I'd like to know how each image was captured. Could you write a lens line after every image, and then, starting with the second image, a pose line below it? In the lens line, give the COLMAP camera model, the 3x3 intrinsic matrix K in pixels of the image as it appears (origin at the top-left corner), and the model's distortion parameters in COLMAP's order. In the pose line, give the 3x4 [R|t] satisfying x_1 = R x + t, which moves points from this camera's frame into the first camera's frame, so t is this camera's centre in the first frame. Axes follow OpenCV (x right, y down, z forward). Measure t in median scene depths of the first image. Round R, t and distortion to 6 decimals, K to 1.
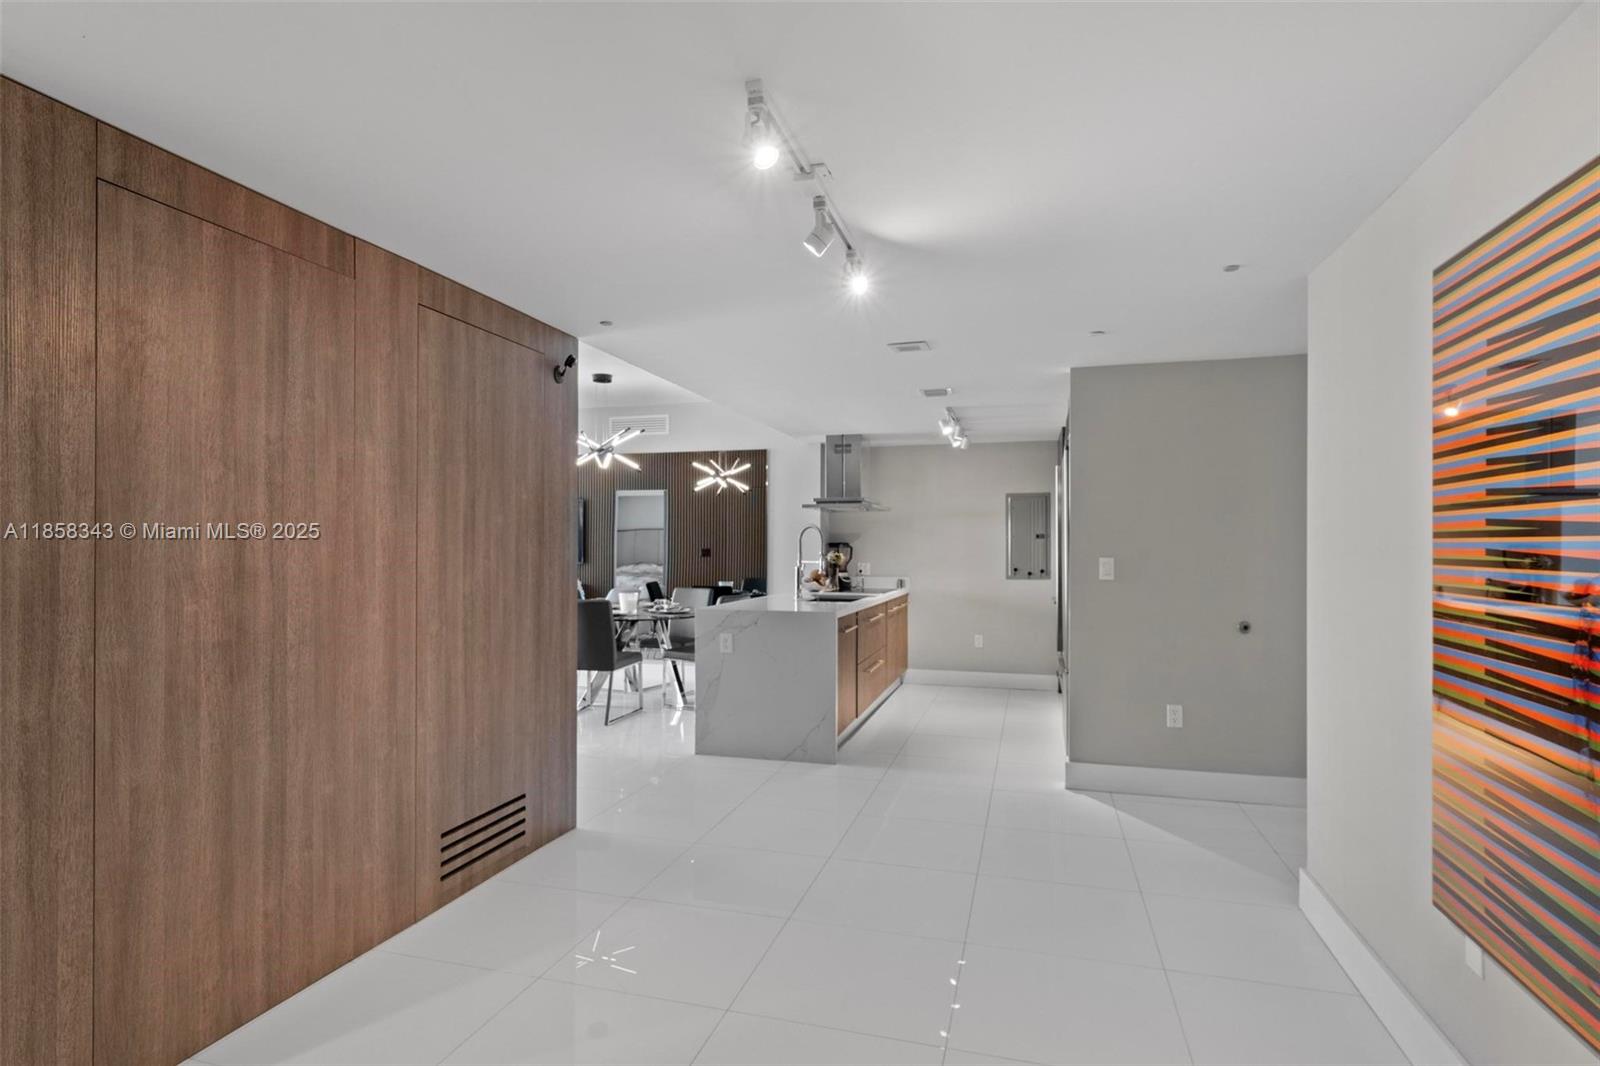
lens RADIAL K [[829.1, 0, 800.2], [0, 829.1, 543.4], [0, 0, 1]] dist [0.002174, 0.000731]
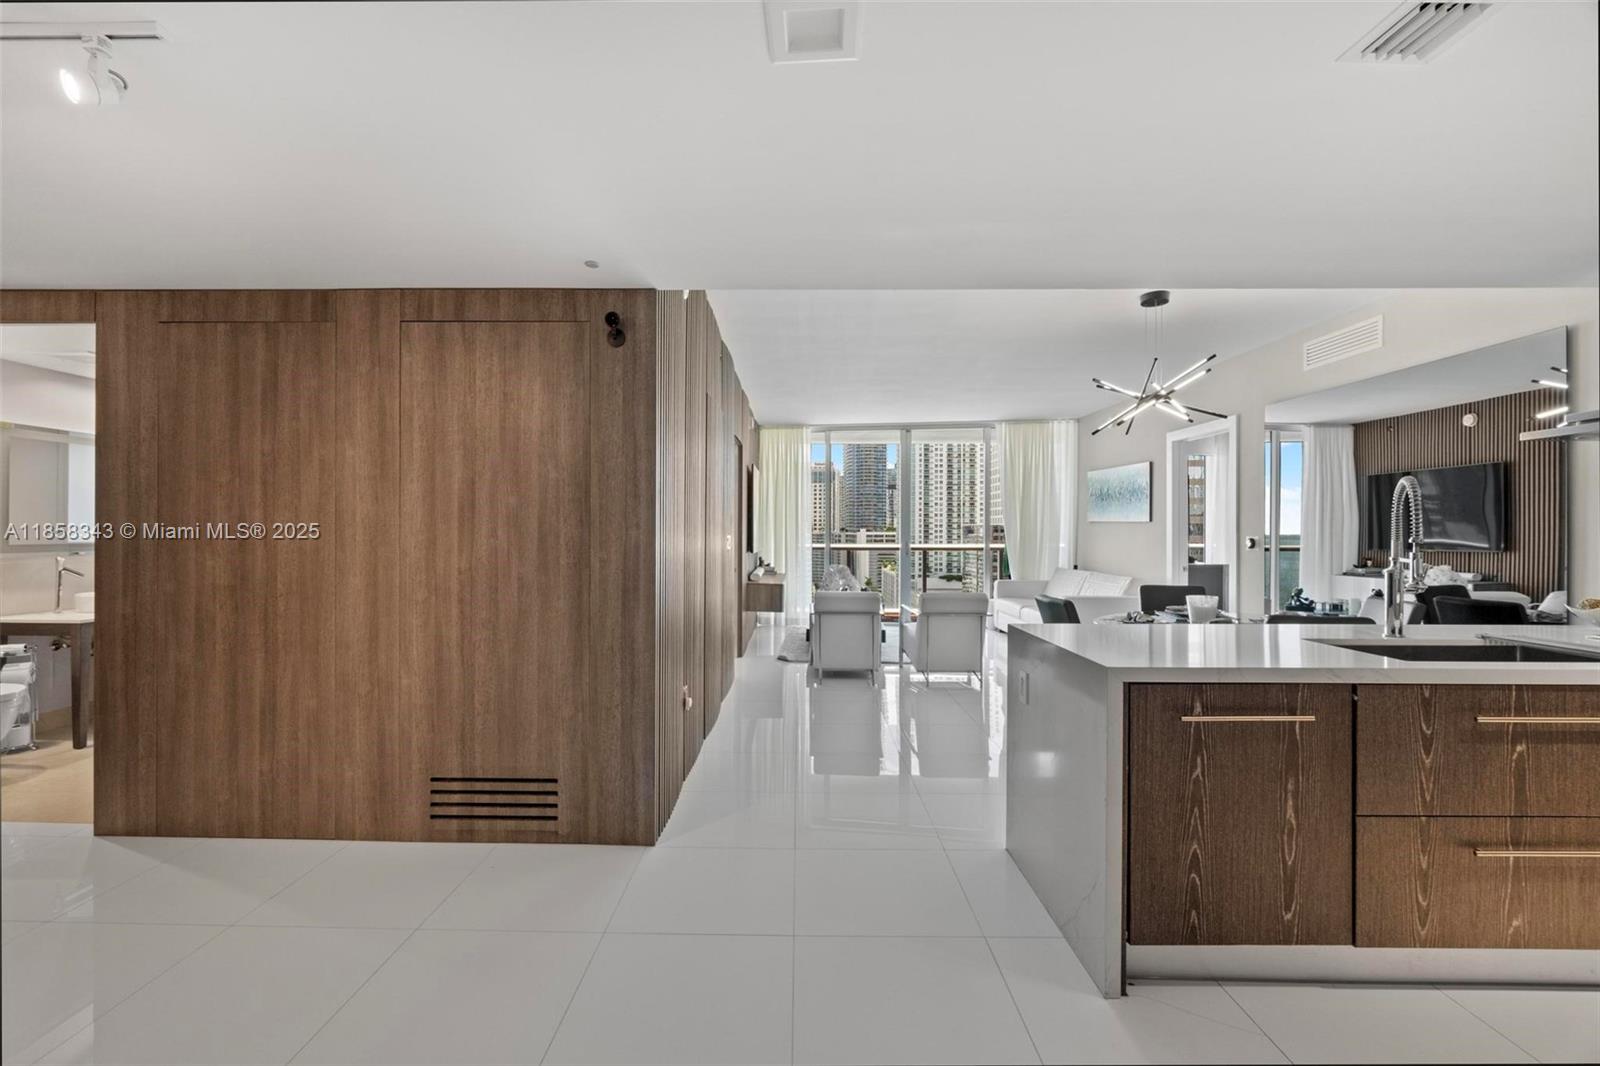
lens RADIAL K [[689.7, 0, 795.8], [0, 689.7, 532.8], [0, 0, 1]] dist [-0.002862, -0.000004]
pose [[0.261182, -0.004036, -0.965281, 0.681708], [0.001128, 0.999992, -0.003876, 0.020131], [0.965289, -0.000076, 0.261184, 1.372339]]
